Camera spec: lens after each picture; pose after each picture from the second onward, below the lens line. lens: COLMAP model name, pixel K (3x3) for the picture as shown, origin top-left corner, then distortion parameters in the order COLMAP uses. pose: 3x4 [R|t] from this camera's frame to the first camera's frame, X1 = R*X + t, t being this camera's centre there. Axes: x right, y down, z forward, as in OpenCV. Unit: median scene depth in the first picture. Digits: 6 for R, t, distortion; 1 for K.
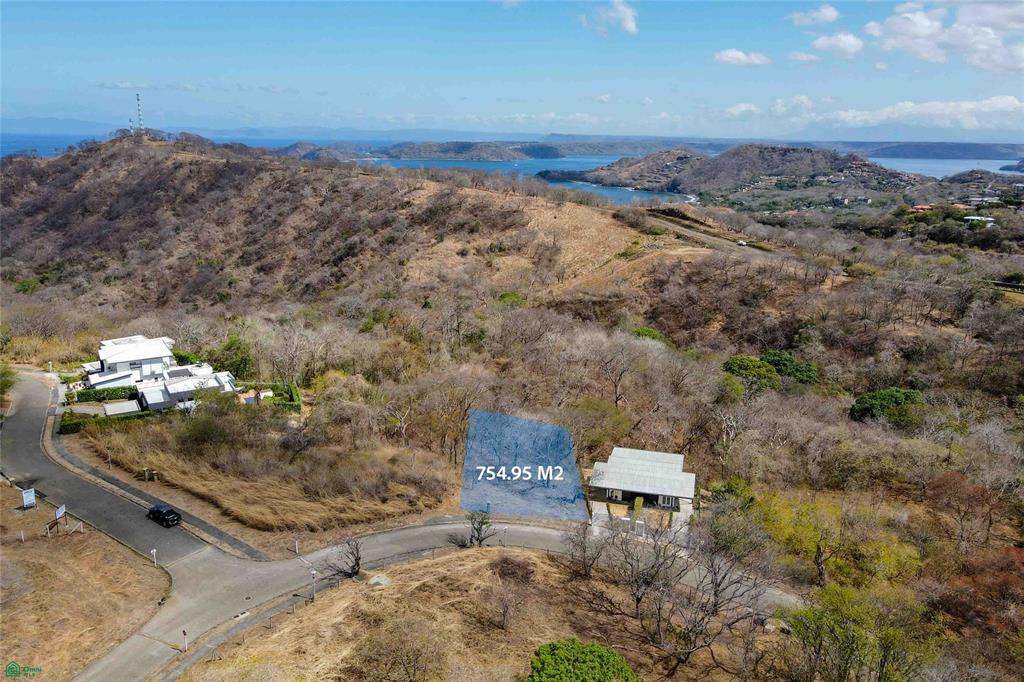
lens RADIAL K [[696.0, 0, 512.0], [0, 696.0, 341.0], [0, 0, 1]] dist [0.025610, -0.002243]
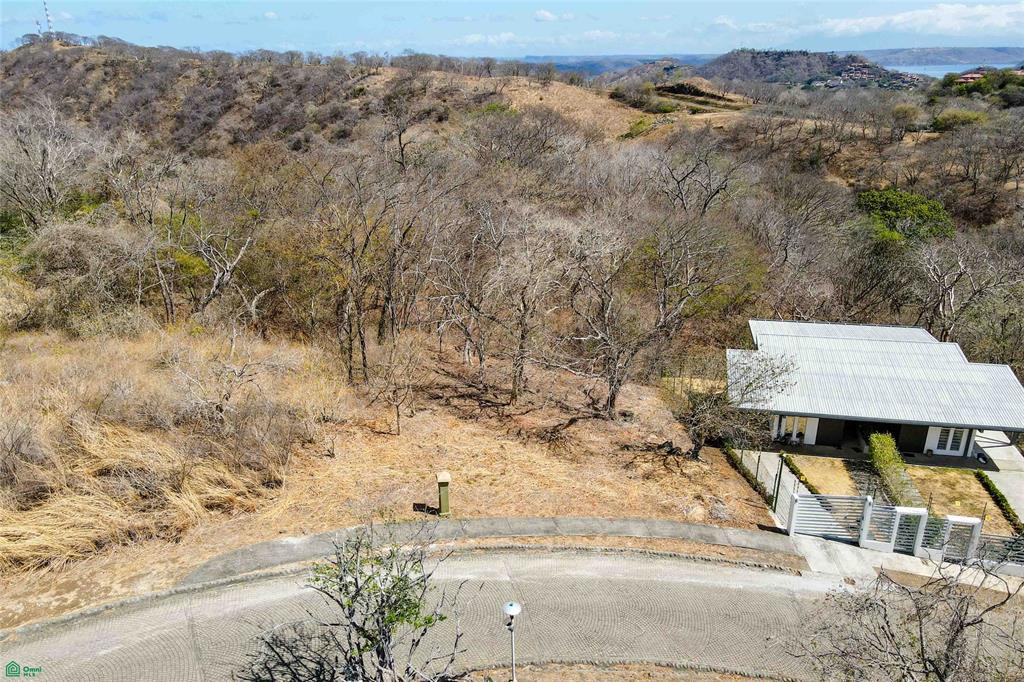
lens RADIAL K [[696.0, 0, 512.0], [0, 696.0, 341.0], [0, 0, 1]] dist [0.025610, -0.002243]
pose [[0.998830, -0.043571, 0.020988, -0.002061], [0.041575, 0.995285, 0.087630, 0.033052], [-0.024707, -0.086655, 0.995932, 0.156815]]
